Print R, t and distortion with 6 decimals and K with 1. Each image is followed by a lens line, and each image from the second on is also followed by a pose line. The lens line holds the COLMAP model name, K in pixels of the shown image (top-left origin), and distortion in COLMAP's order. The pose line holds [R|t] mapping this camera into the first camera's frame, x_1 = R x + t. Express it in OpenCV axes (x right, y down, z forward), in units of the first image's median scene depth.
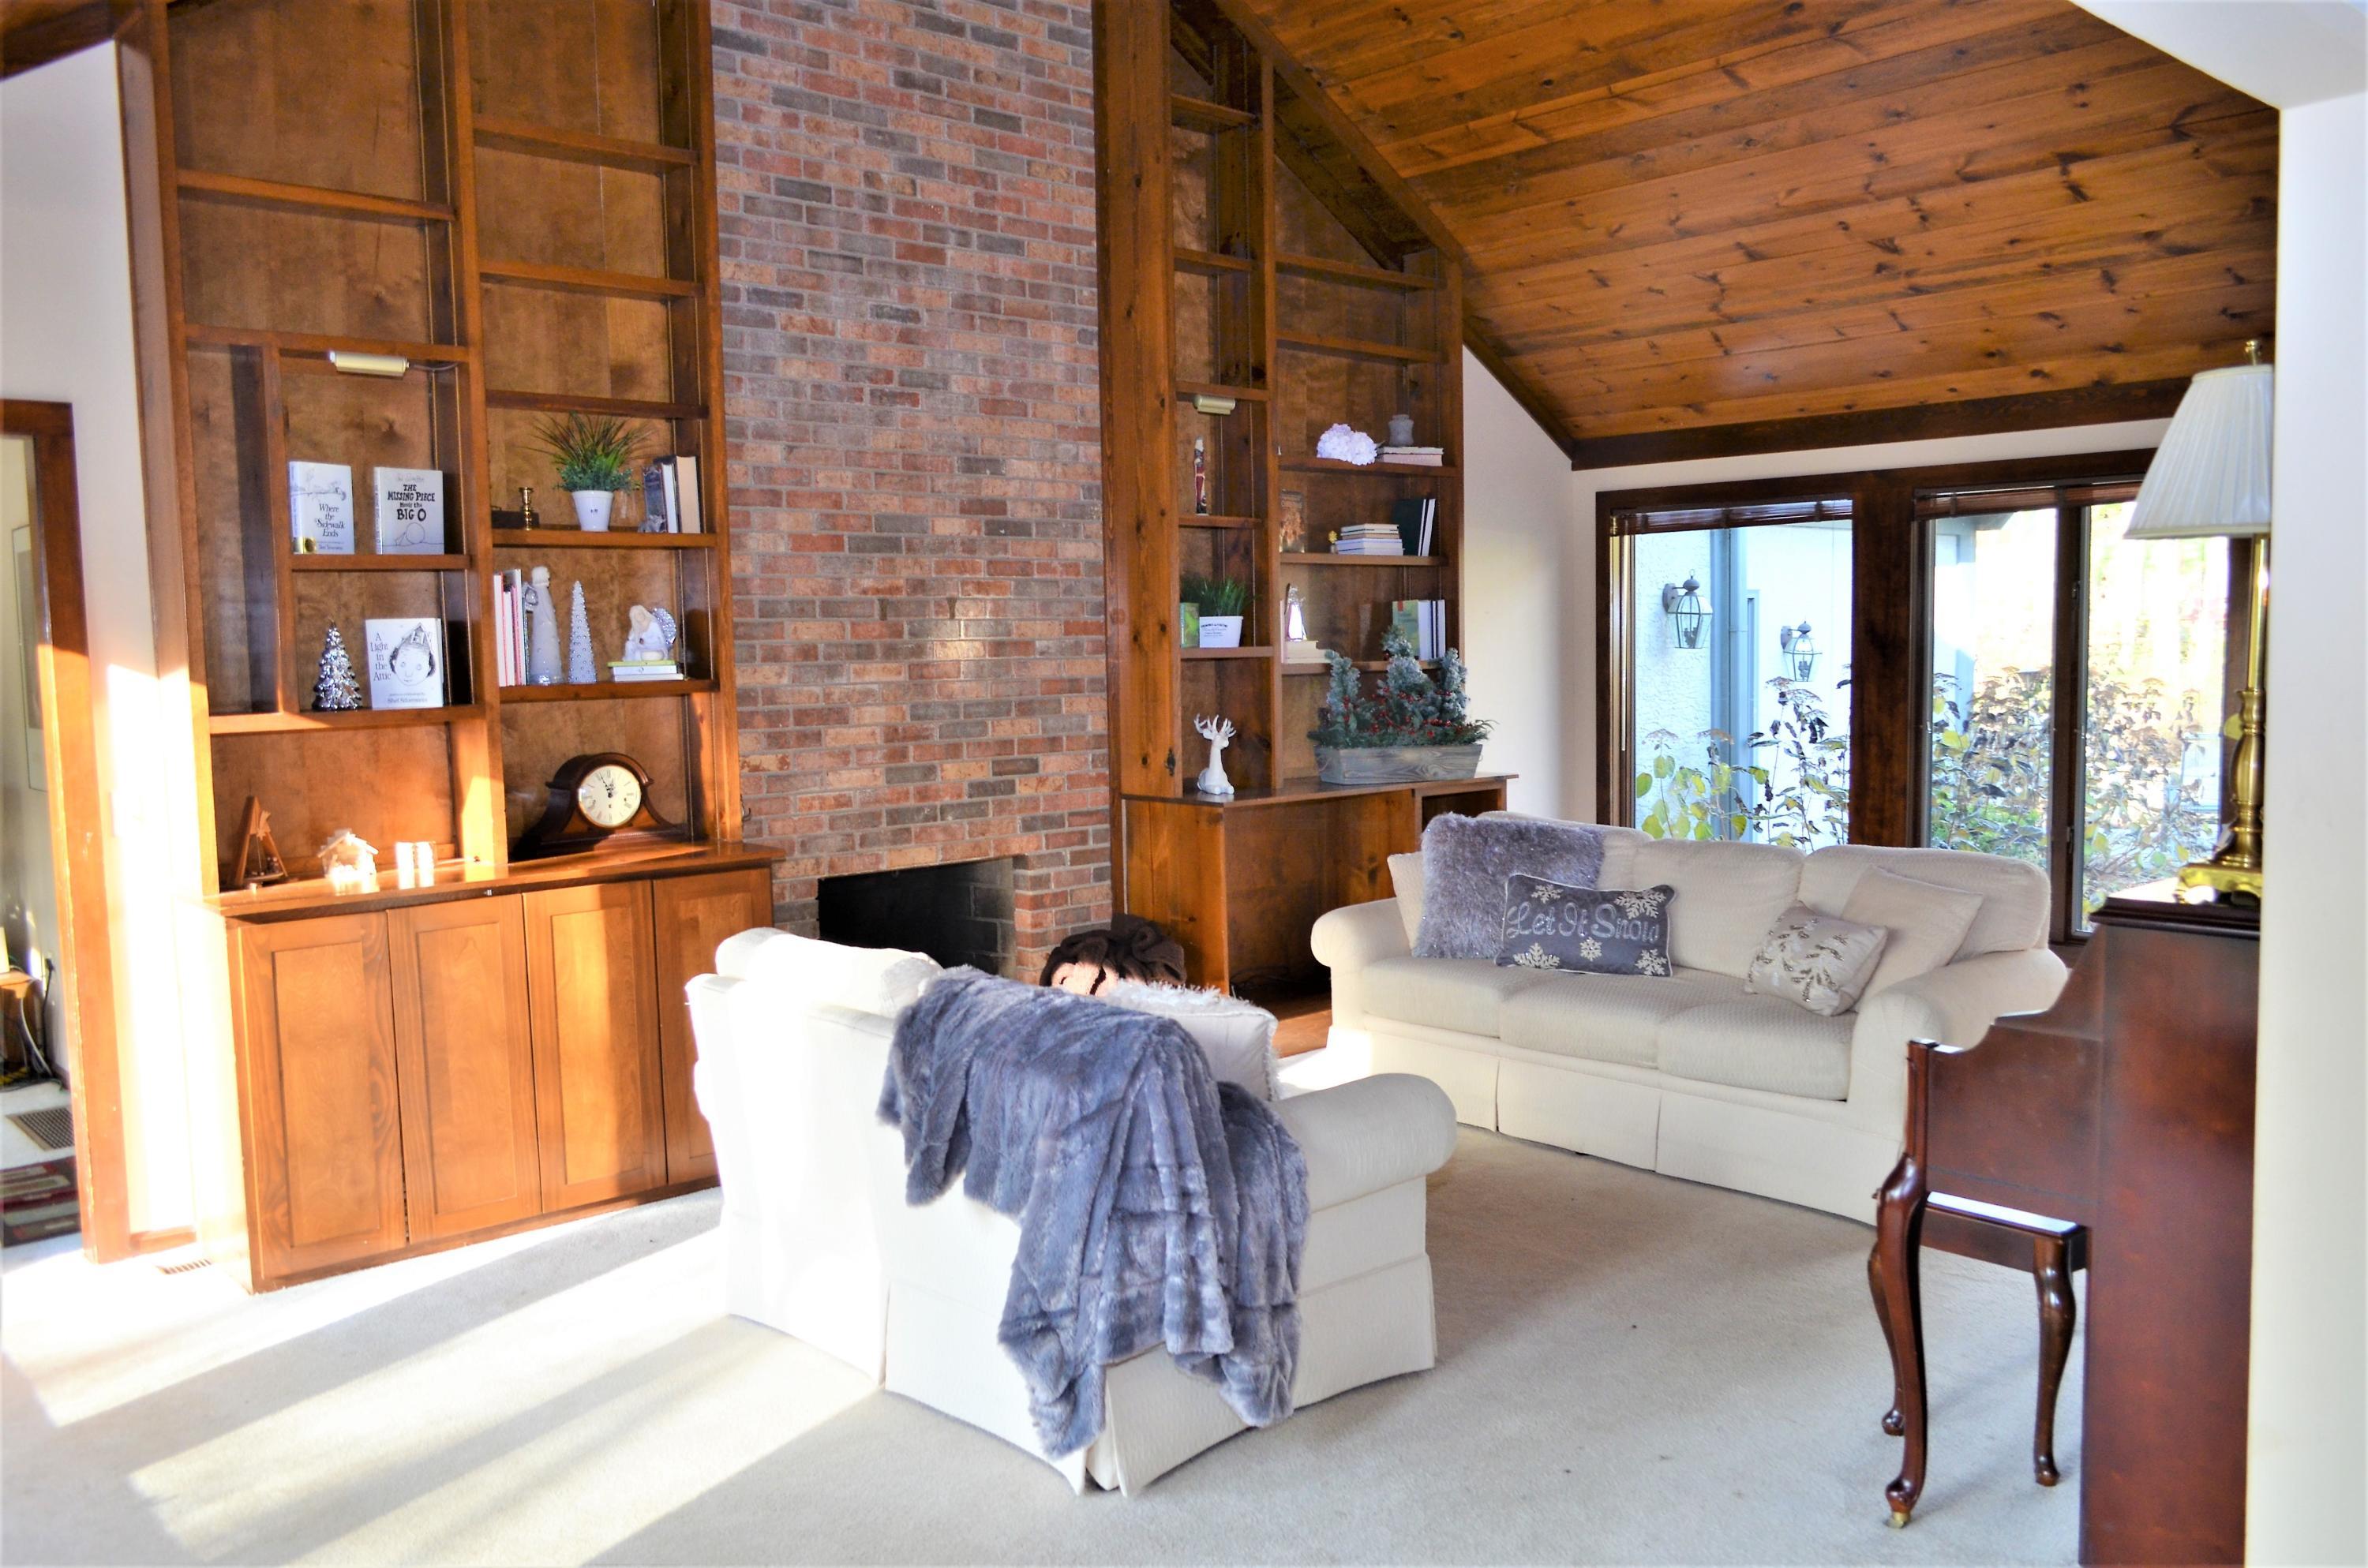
lens RADIAL K [[1834.4, 0, 1203.4], [0, 1834.4, 798.4], [0, 0, 1]] dist [-0.012005, 0.005631]
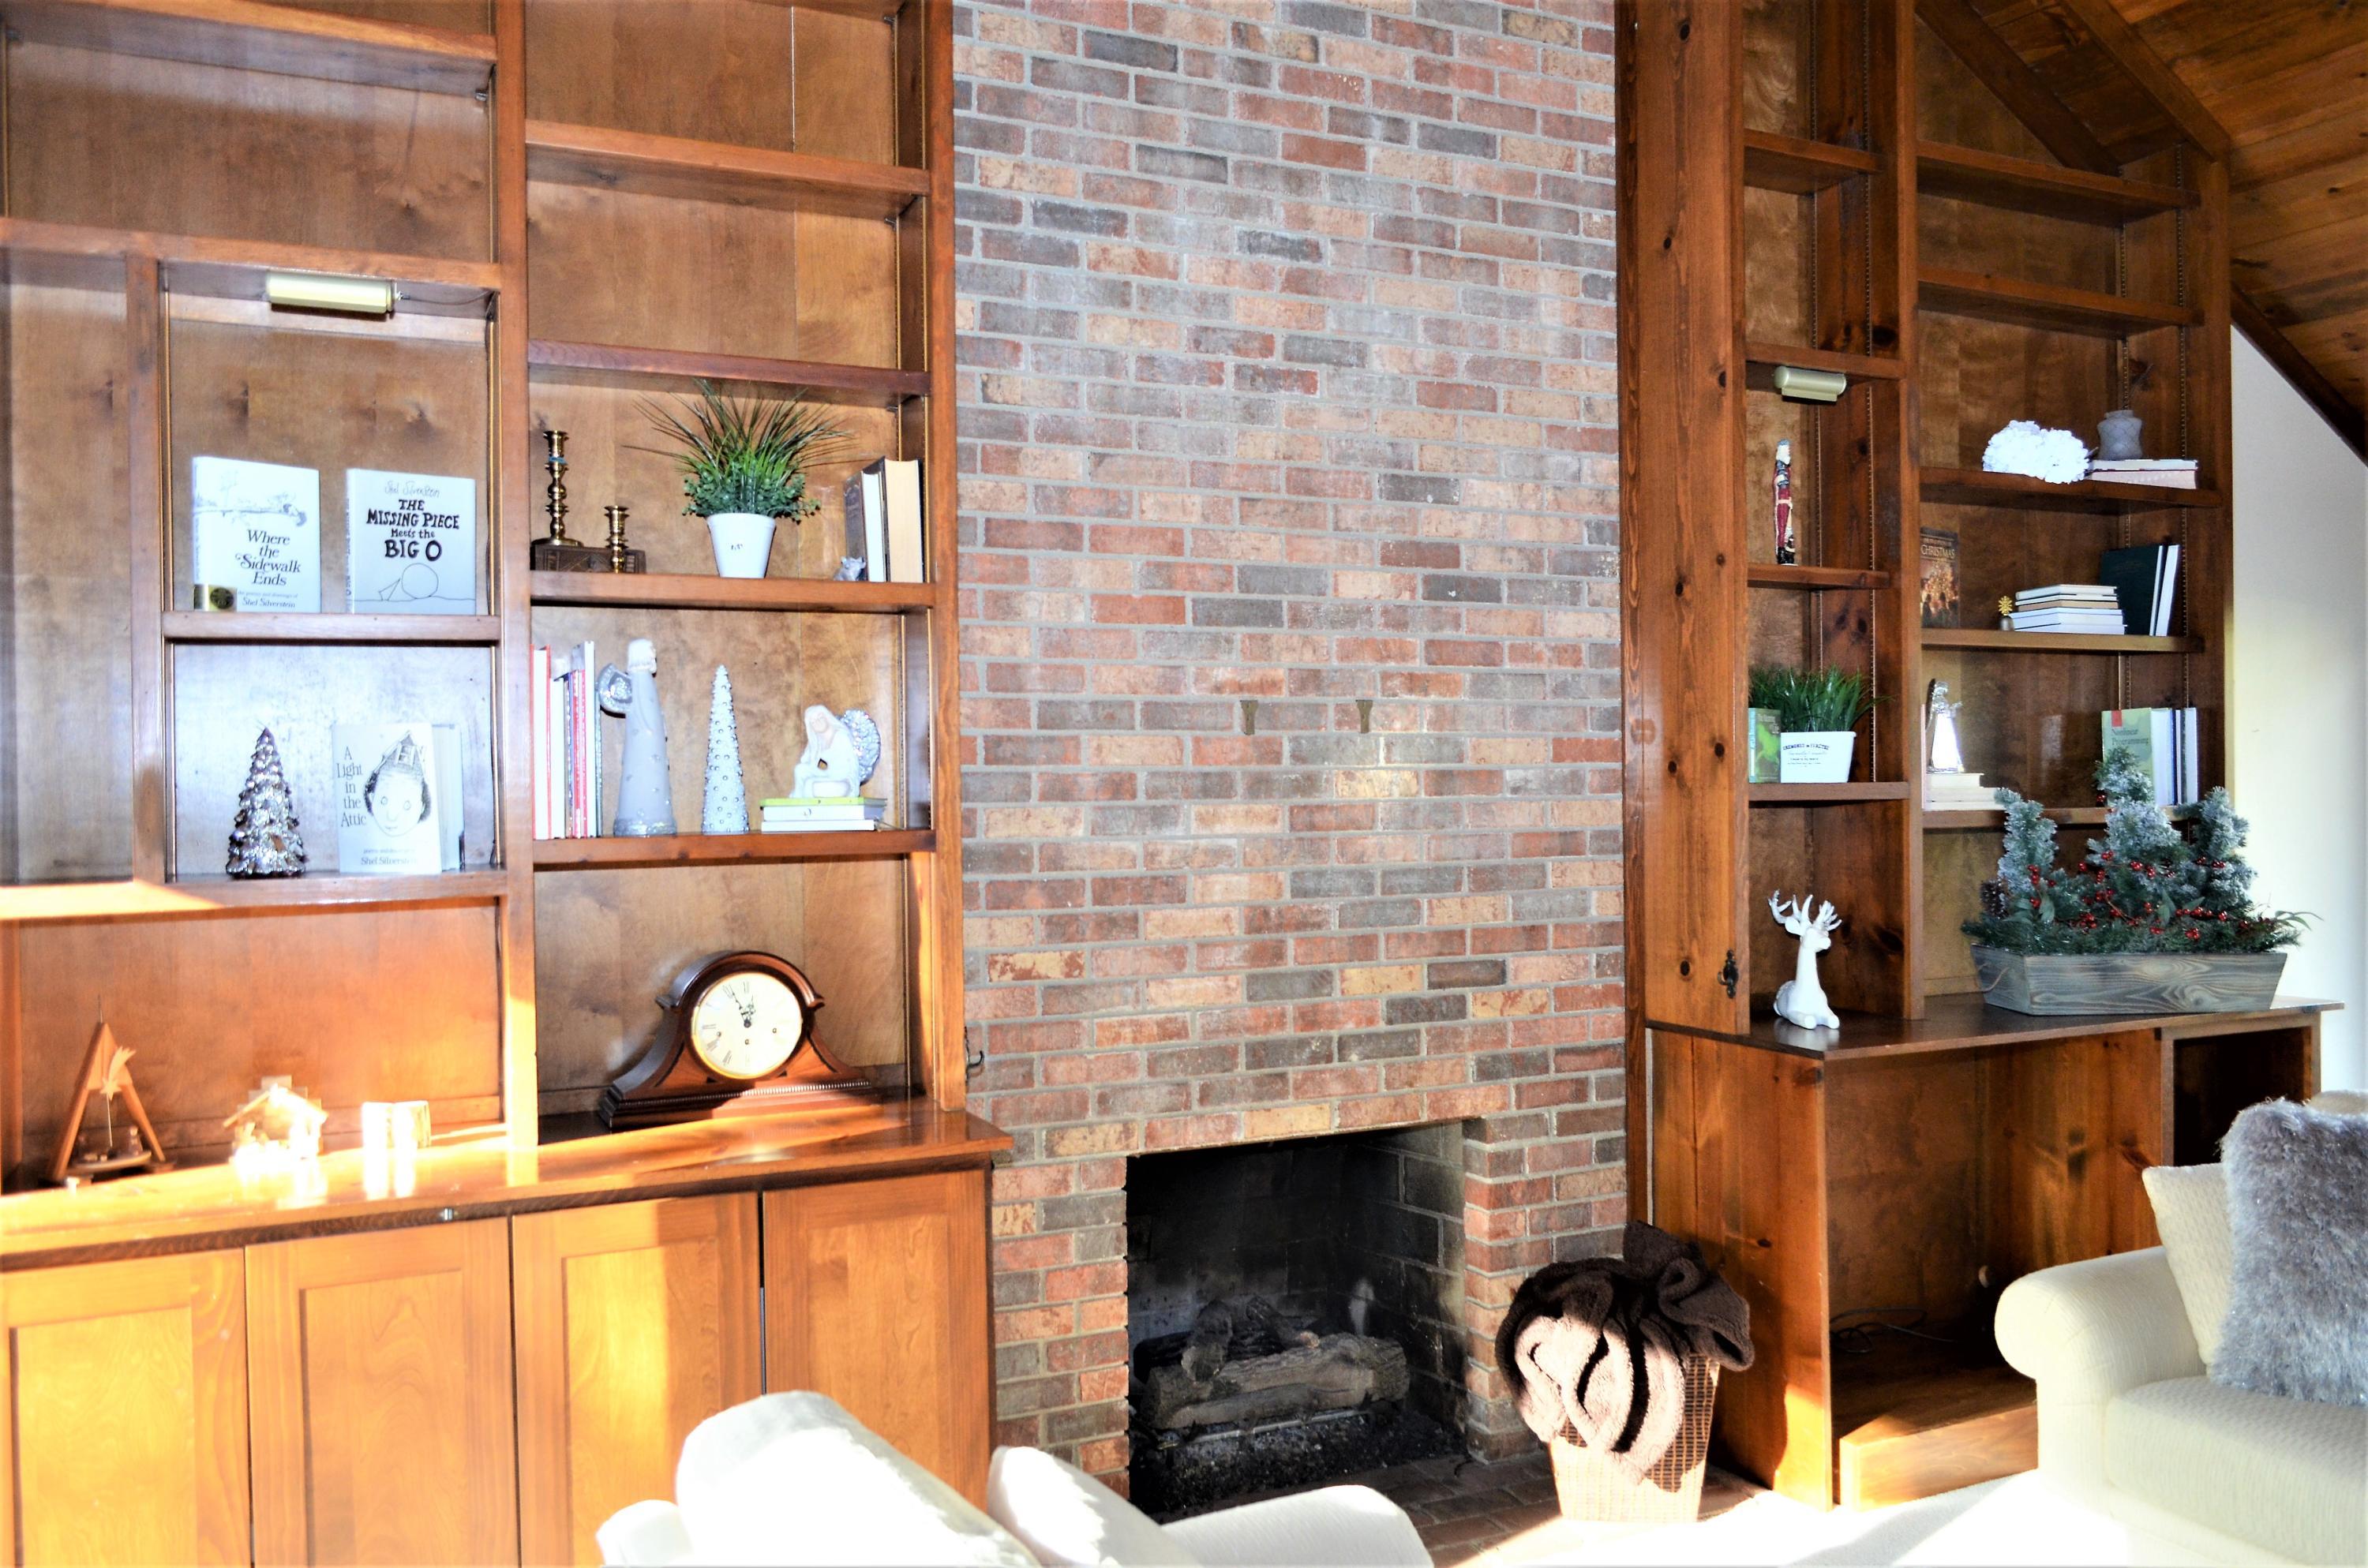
lens RADIAL K [[1834.4, 0, 1208.4], [0, 1834.4, 797.0], [0, 0, 1]] dist [-0.012005, 0.005631]
pose [[0.957530, 0.009686, -0.288171, -0.009507], [-0.030842, 0.997142, -0.068965, -0.032886], [0.286679, 0.074924, 0.955092, 0.402874]]
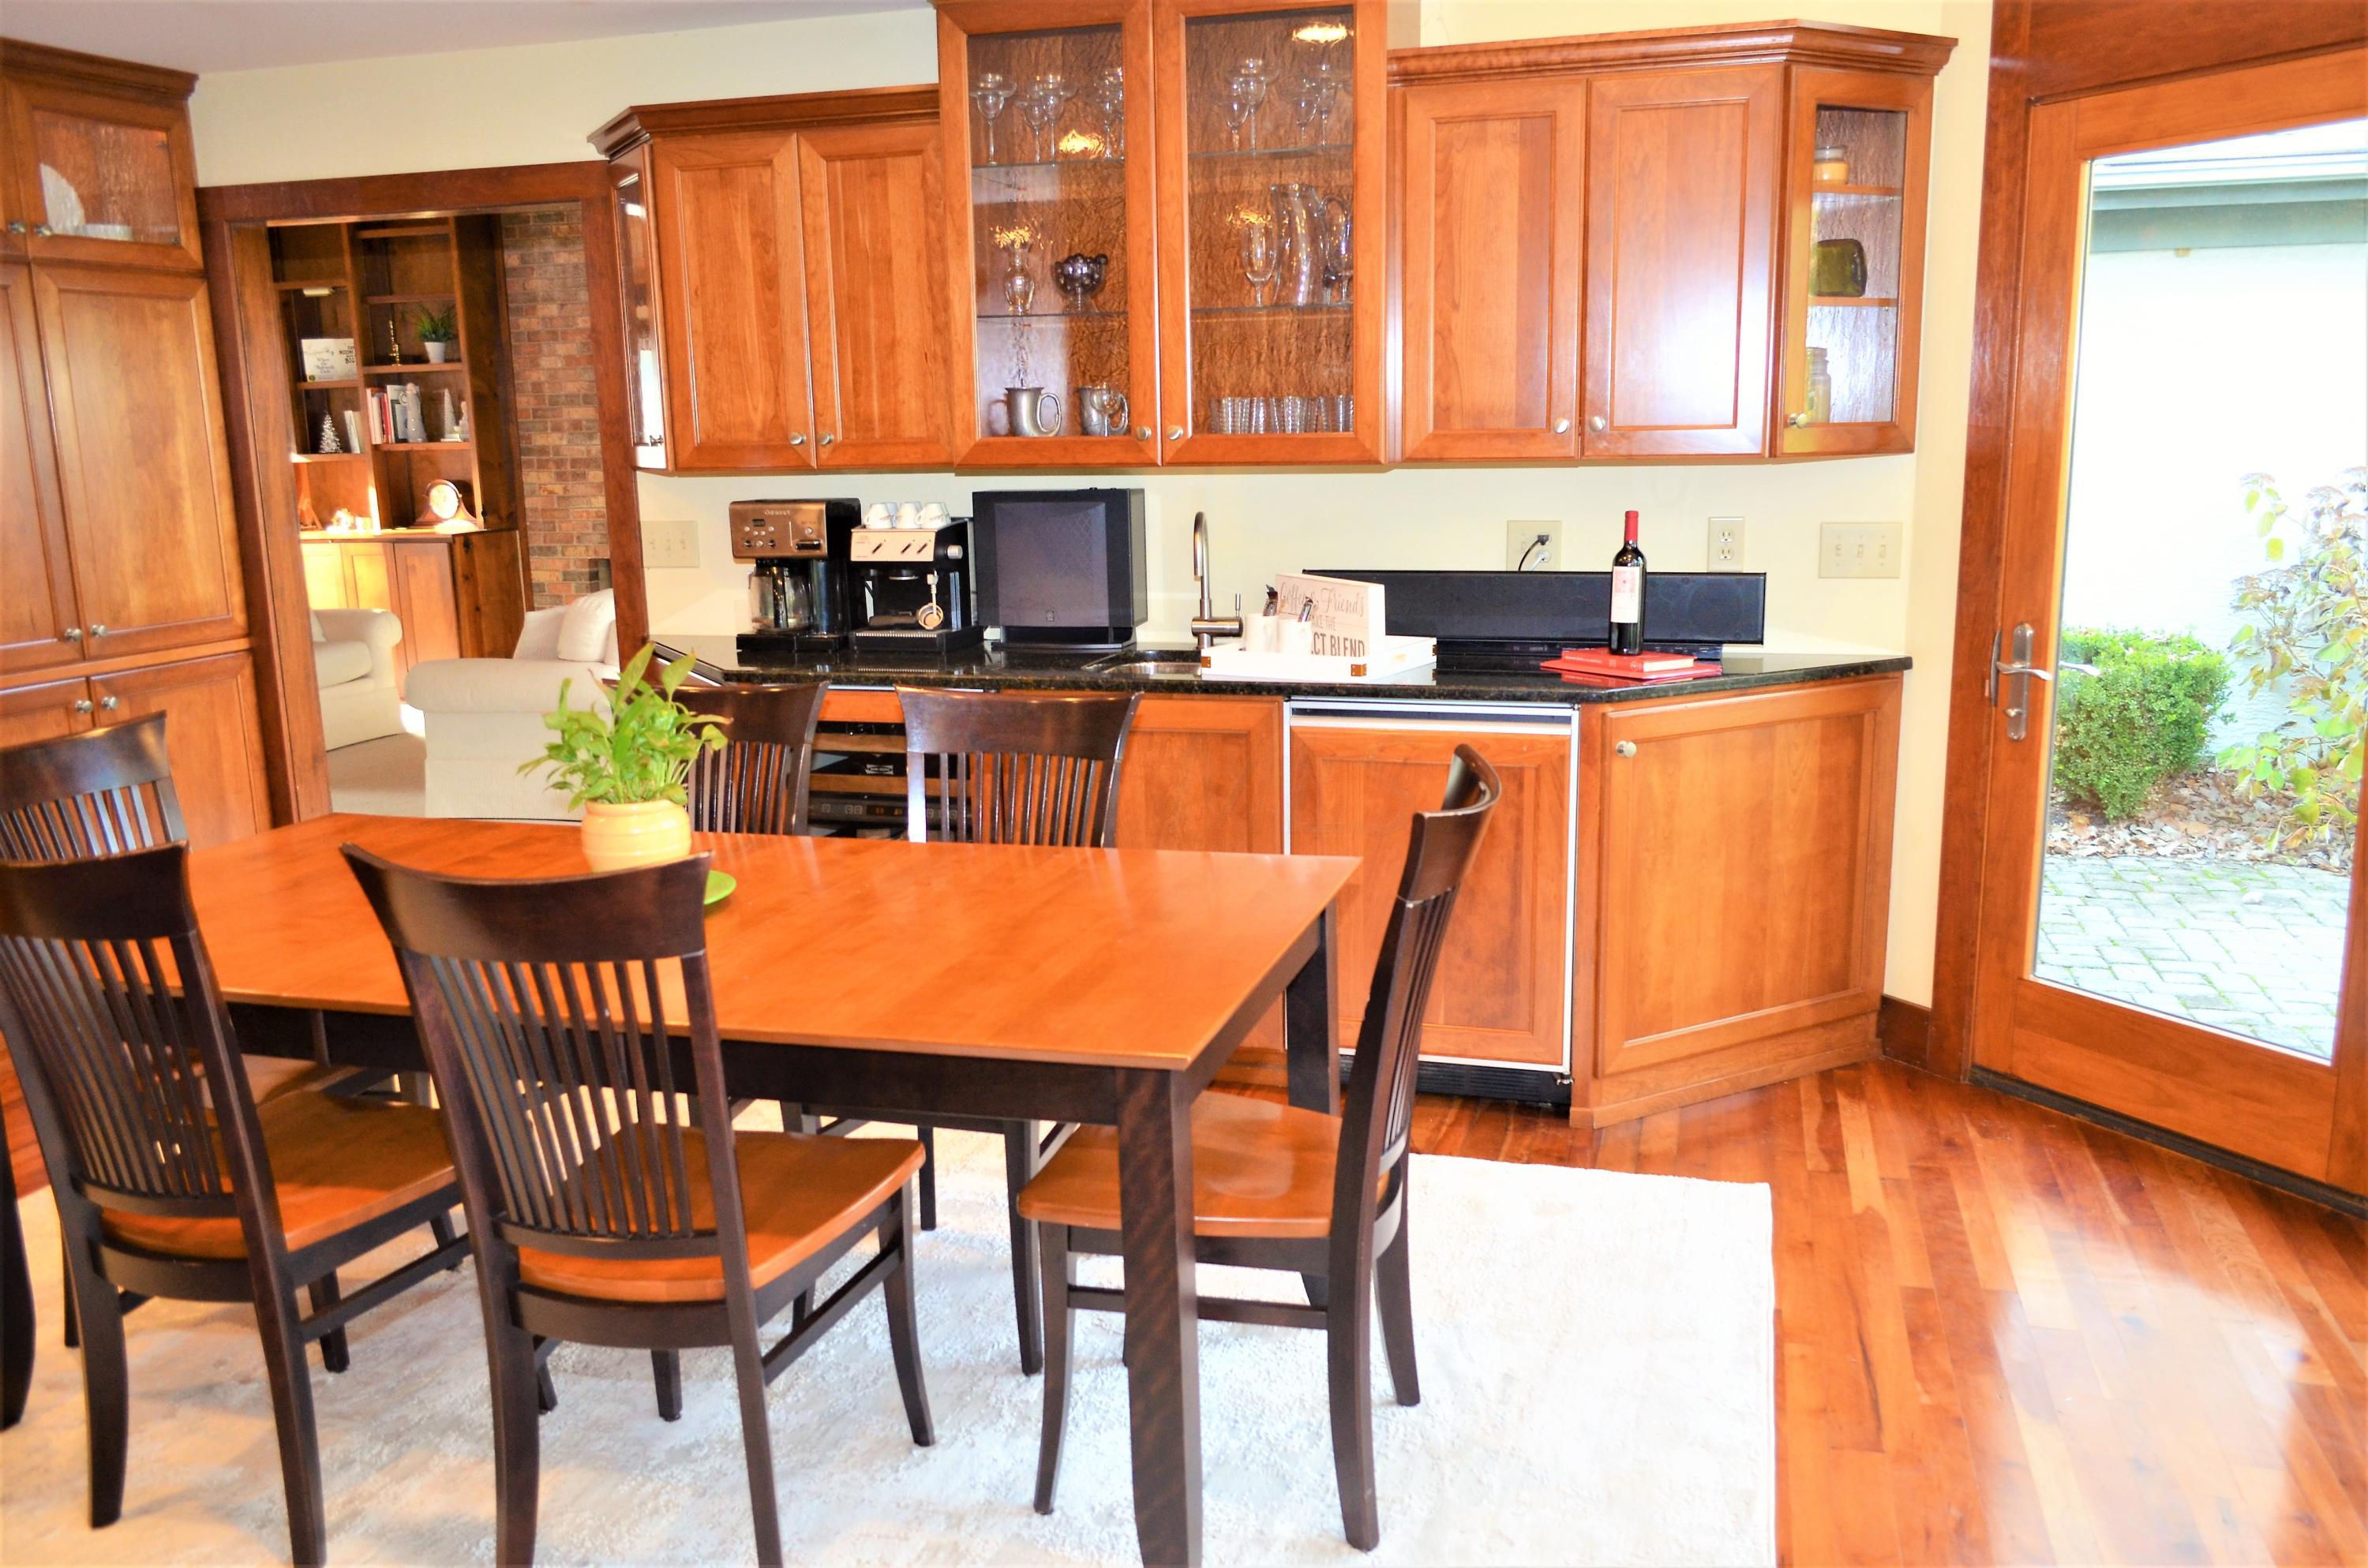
lens RADIAL K [[1834.4, 0, 1207.3], [0, 1834.4, 788.9], [0, 0, 1]] dist [-0.012005, 0.005631]
pose [[0.525239, 0.173973, -0.832981, 1.520600], [-0.061551, 0.984081, 0.166720, -0.064006], [0.848726, -0.036297, 0.527586, 0.556236]]
